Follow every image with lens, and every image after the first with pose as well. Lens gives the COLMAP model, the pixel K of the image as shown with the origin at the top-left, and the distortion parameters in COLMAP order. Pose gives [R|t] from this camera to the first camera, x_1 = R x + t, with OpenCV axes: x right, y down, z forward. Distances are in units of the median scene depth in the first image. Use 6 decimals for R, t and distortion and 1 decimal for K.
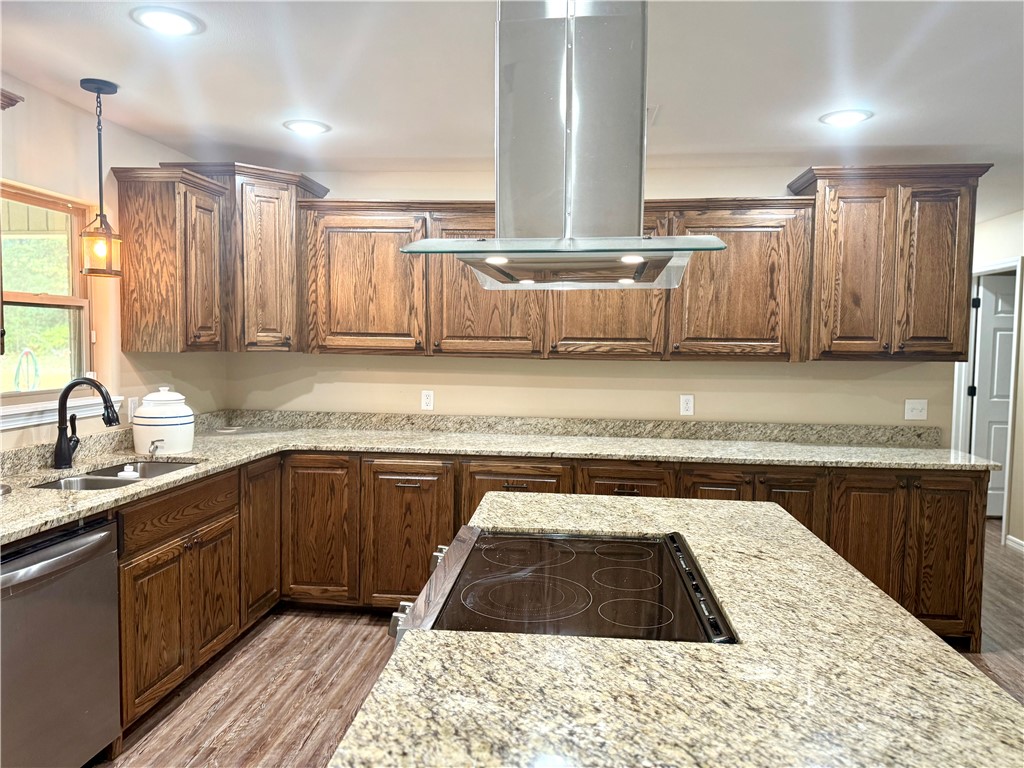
lens RADIAL K [[722.6, 0, 516.7], [0, 722.6, 383.1], [0, 0, 1]] dist [0.035926, -0.040474]
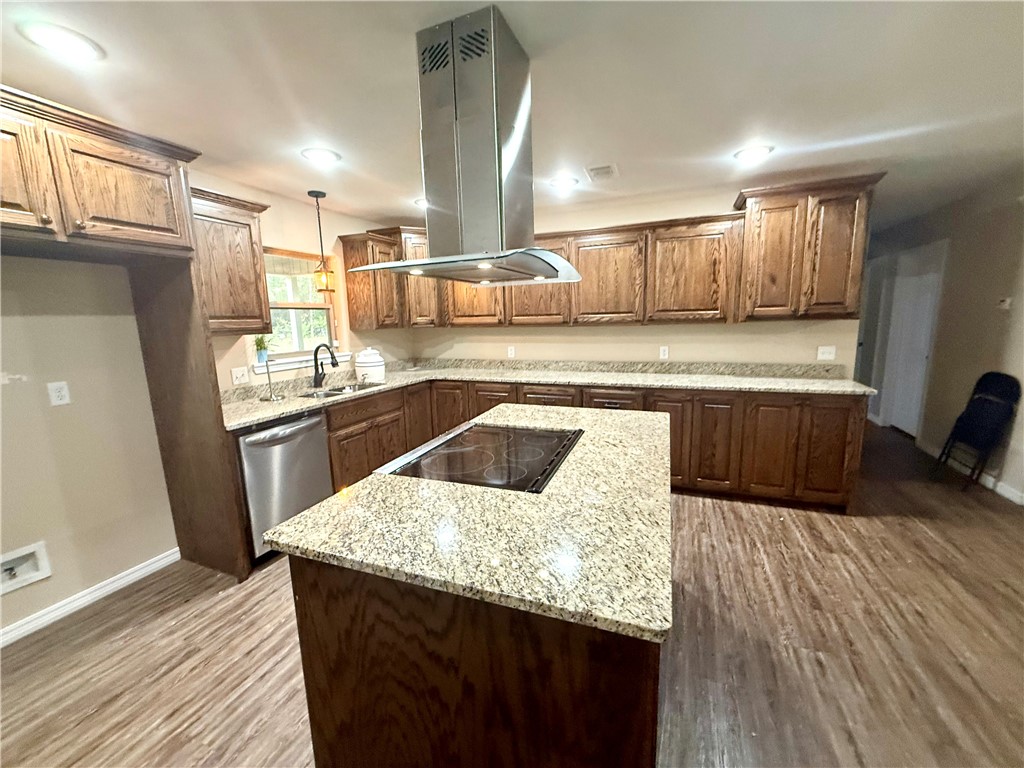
lens RADIAL K [[408.0, 0, 512.5], [0, 408.0, 383.2], [0, 0, 1]] dist [-0.002486, 0.001162]
pose [[0.960475, 0.005719, -0.278308, 0.198111], [0.022438, 0.994945, 0.097881, 0.002647], [0.277461, -0.100257, 0.955491, 0.037533]]
